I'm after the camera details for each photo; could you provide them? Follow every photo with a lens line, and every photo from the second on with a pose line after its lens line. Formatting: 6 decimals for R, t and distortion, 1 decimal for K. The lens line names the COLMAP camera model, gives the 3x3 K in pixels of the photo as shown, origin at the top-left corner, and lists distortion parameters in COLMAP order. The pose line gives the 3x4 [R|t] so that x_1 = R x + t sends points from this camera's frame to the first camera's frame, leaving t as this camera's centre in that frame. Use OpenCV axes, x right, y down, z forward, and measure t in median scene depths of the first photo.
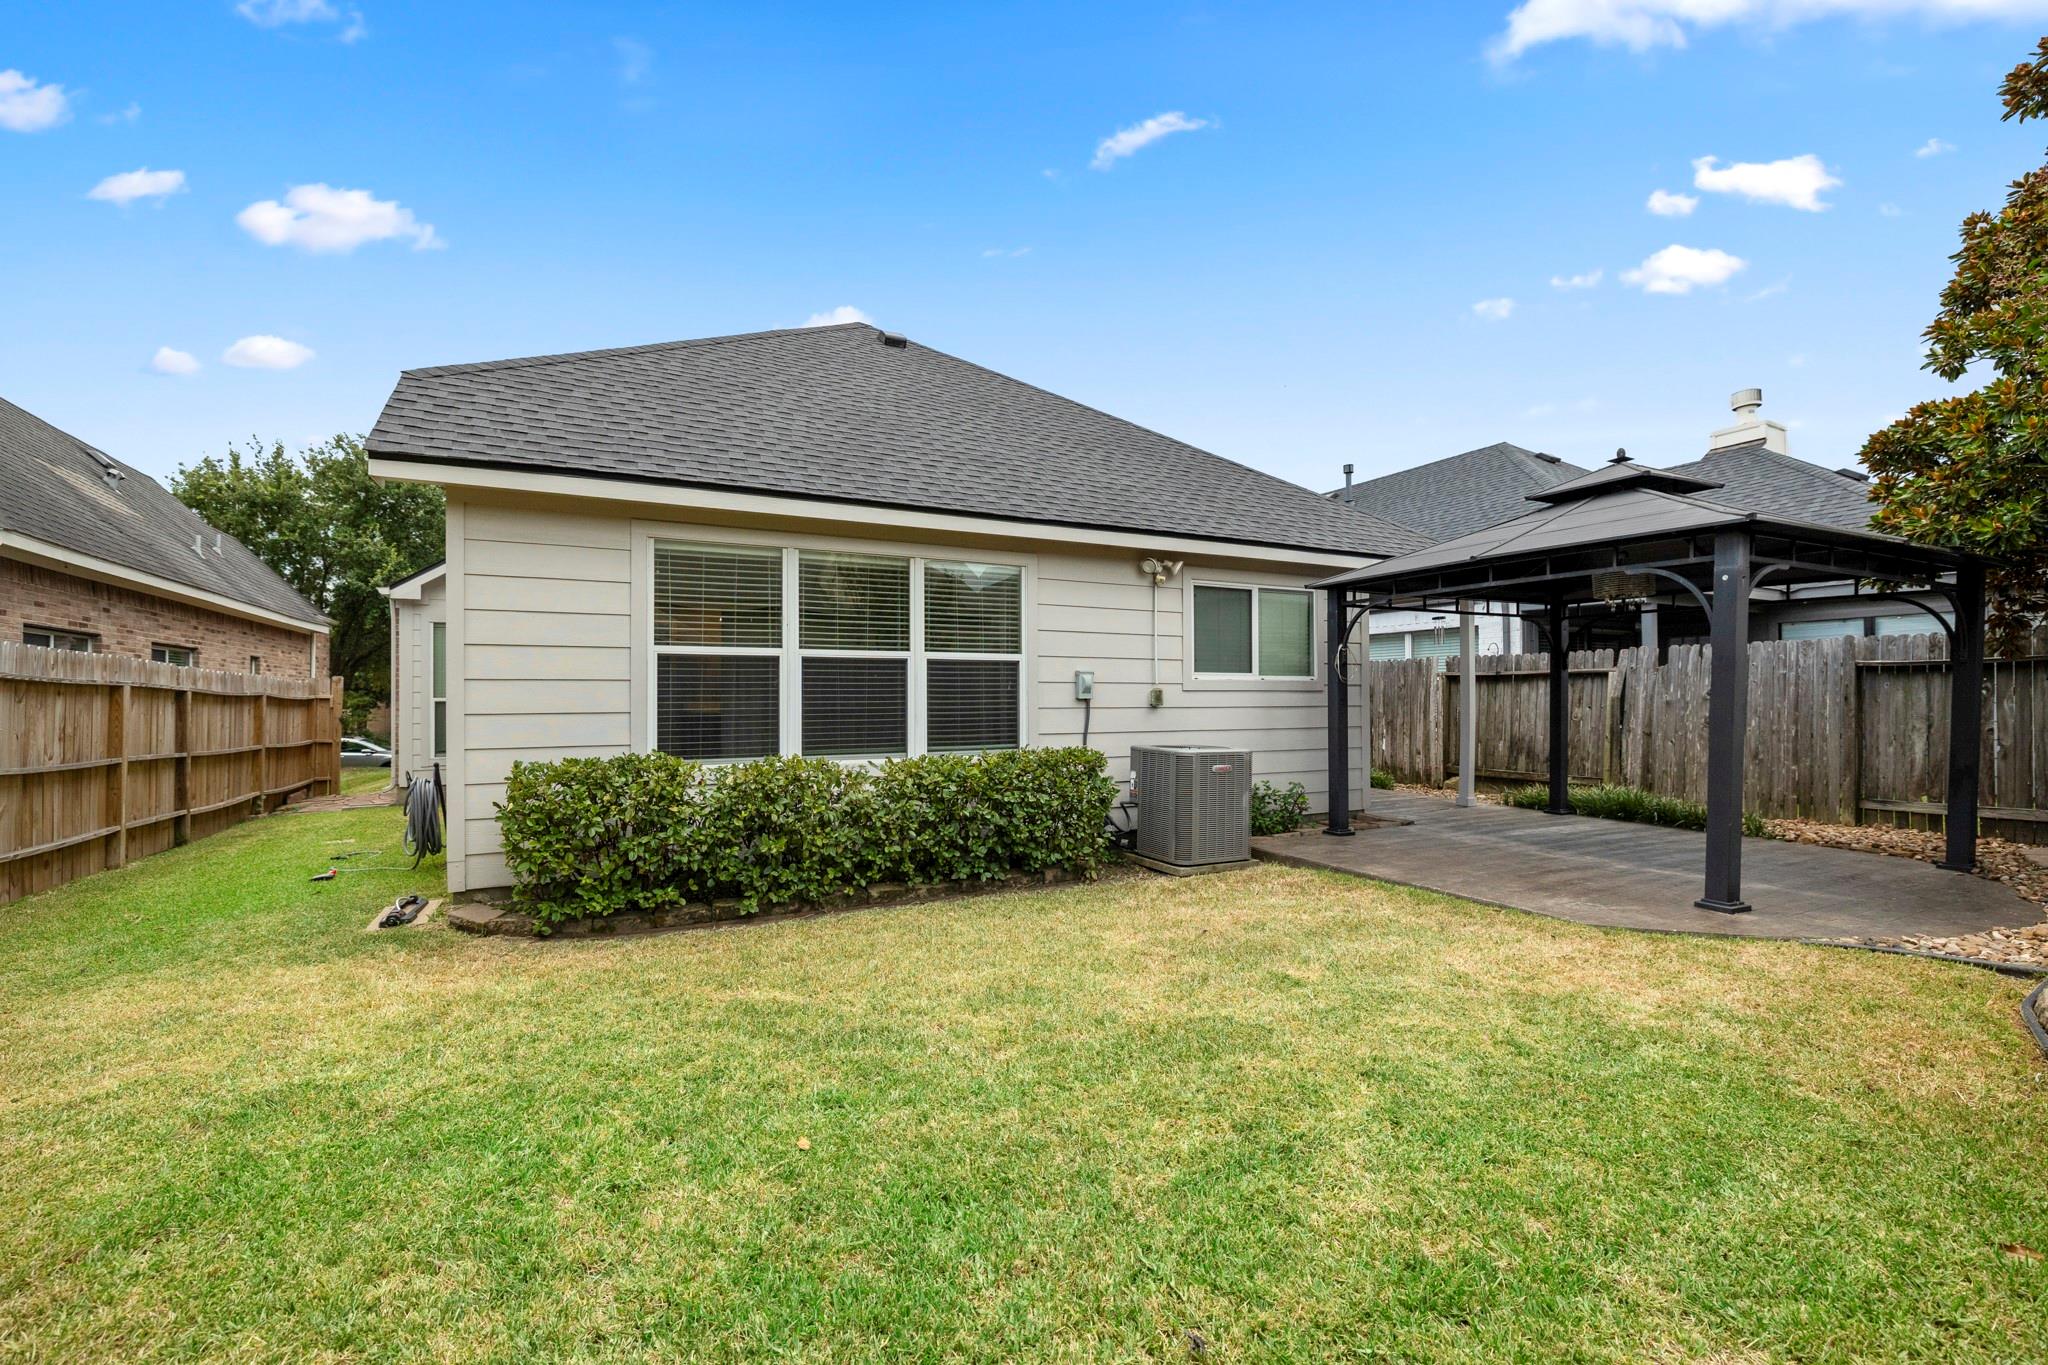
lens RADIAL K [[869.5, 0, 1029.7], [0, 869.5, 676.8], [0, 0, 1]] dist [0.001366, -0.000316]
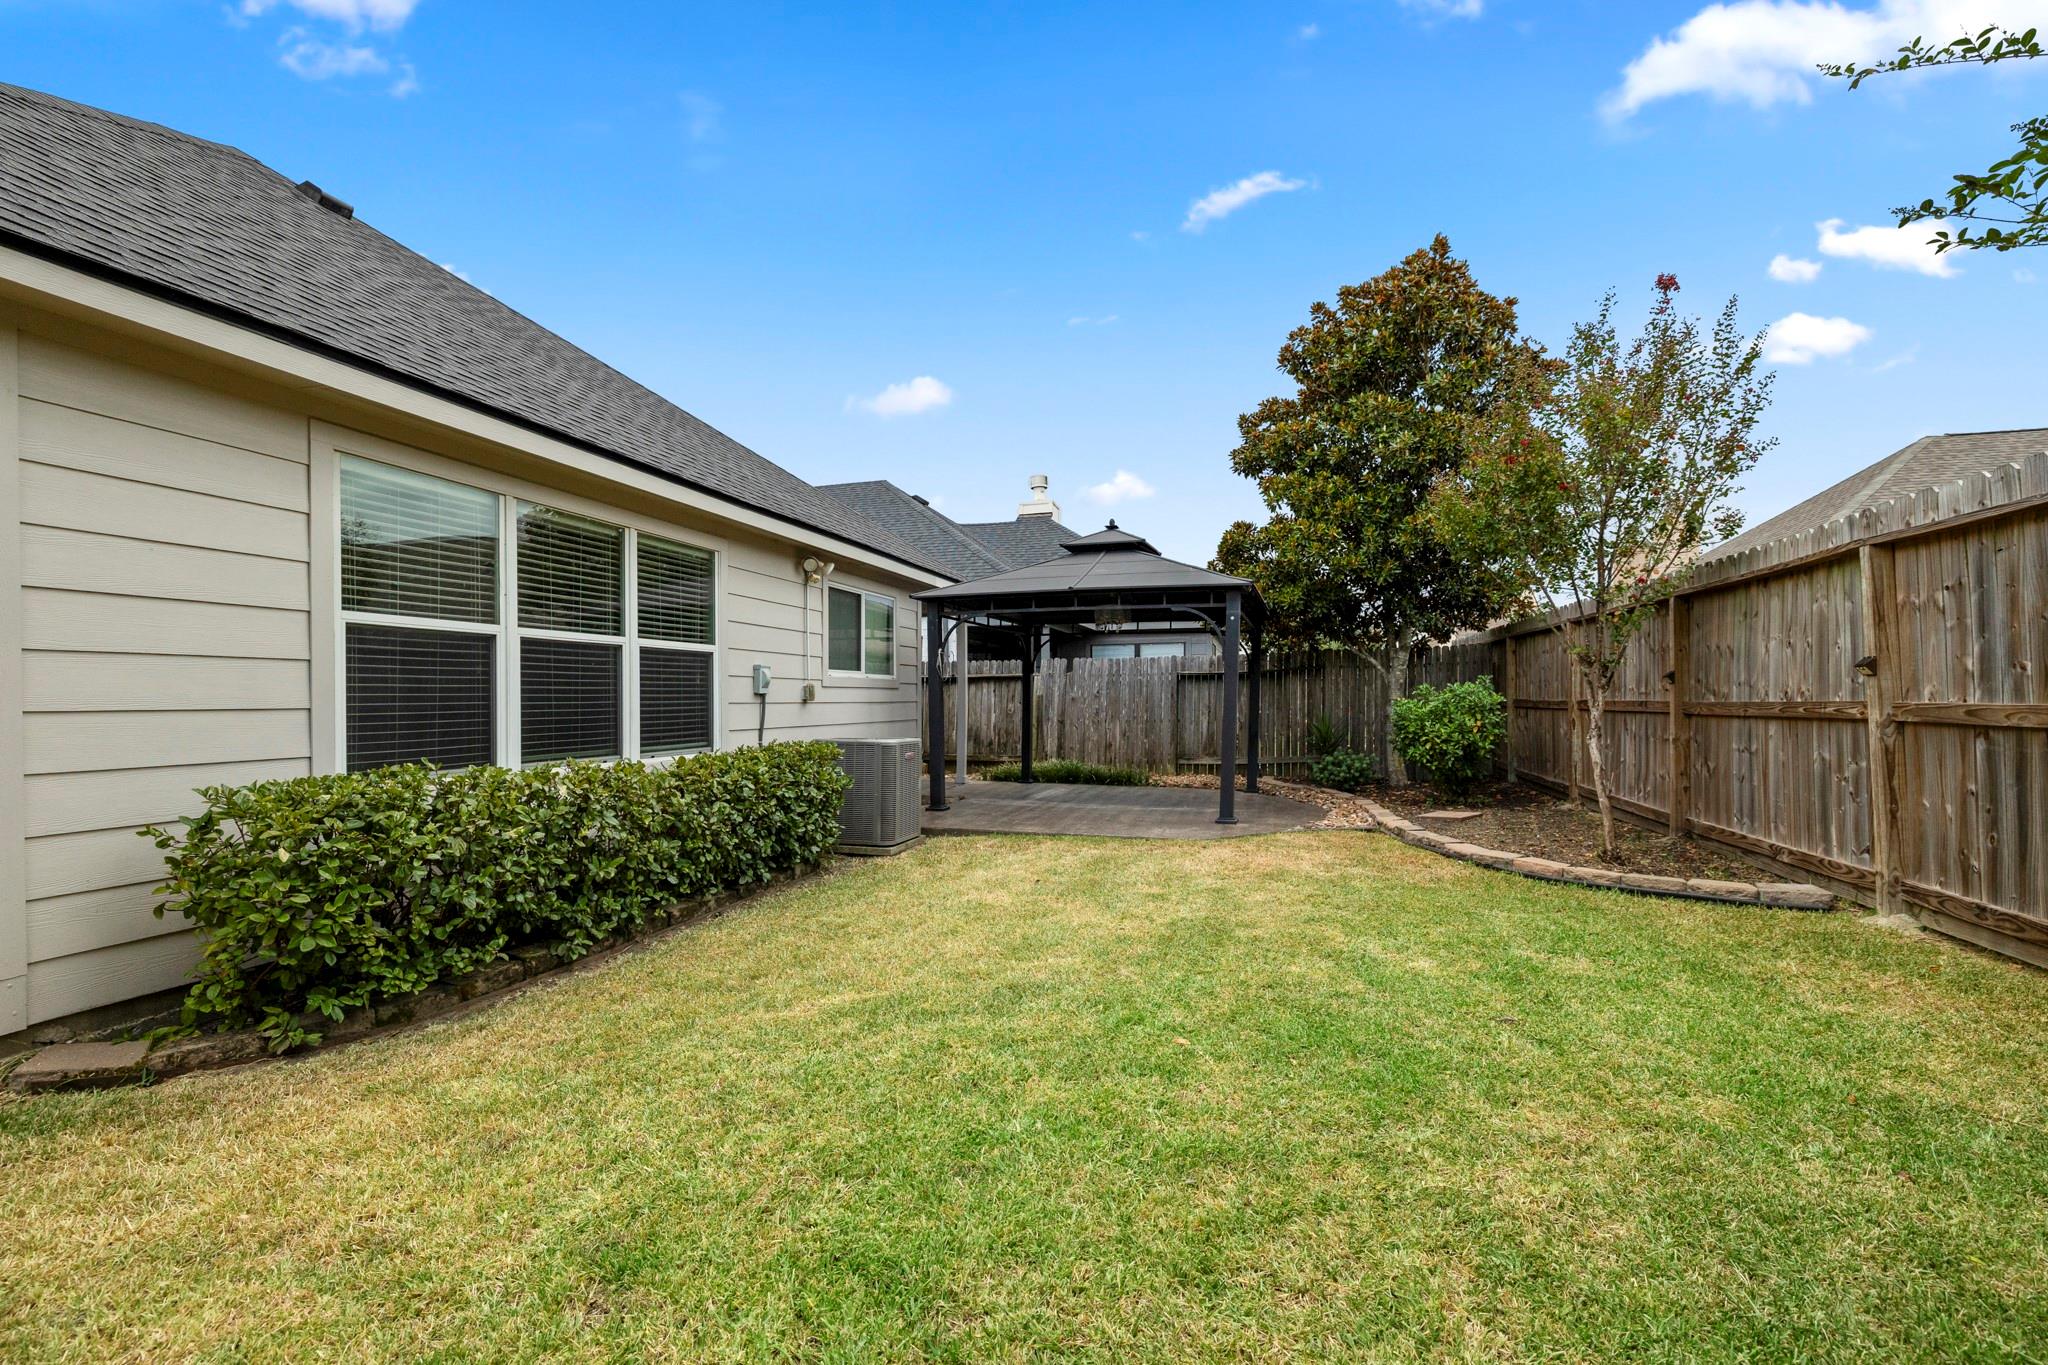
lens RADIAL K [[869.5, 0, 1033.0], [0, 869.5, 697.0], [0, 0, 1]] dist [0.001366, -0.000316]
pose [[0.689103, -0.000301, 0.724663, -0.448895], [-0.013119, 0.999831, 0.012891, 0.012681], [-0.724545, -0.018390, 0.688982, 0.110007]]
